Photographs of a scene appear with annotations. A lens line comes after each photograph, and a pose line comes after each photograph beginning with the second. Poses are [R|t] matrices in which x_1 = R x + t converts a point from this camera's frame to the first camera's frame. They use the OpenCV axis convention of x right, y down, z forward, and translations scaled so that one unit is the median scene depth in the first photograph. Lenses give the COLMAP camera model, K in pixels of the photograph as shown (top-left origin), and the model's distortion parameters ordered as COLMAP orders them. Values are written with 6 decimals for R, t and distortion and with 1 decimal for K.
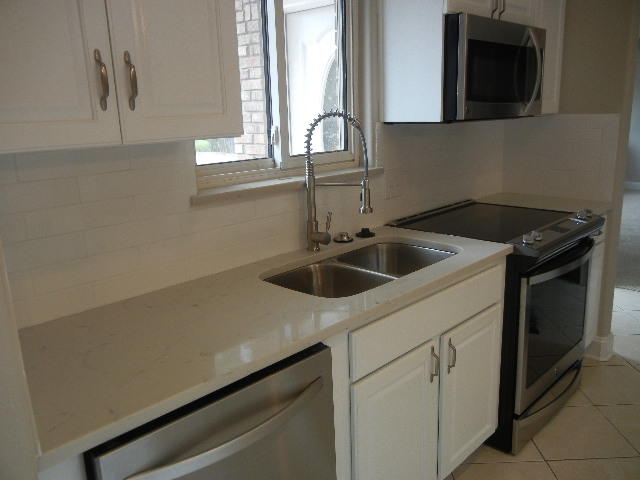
lens RADIAL K [[552.3, 0, 321.2], [0, 552.3, 238.4], [0, 0, 1]] dist [-0.021865, -0.009108]
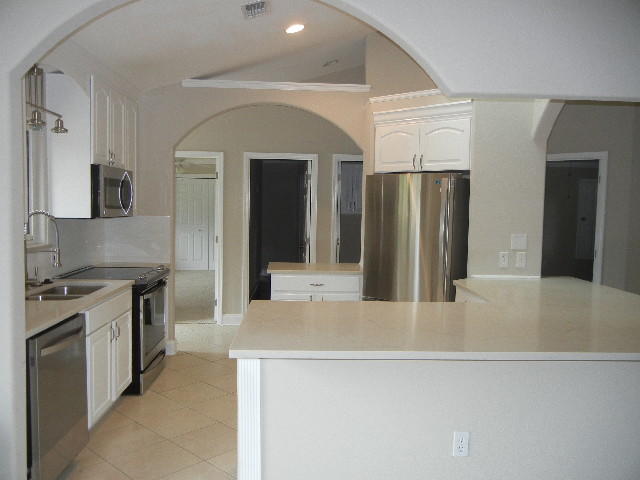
lens RADIAL K [[552.3, 0, 321.8], [0, 552.3, 240.5], [0, 0, 1]] dist [-0.021865, -0.009108]
pose [[0.688270, -0.005524, 0.725433, -0.584252], [0.129642, 0.984811, -0.115502, 0.177875], [-0.713777, 0.173543, 0.678532, -0.798660]]
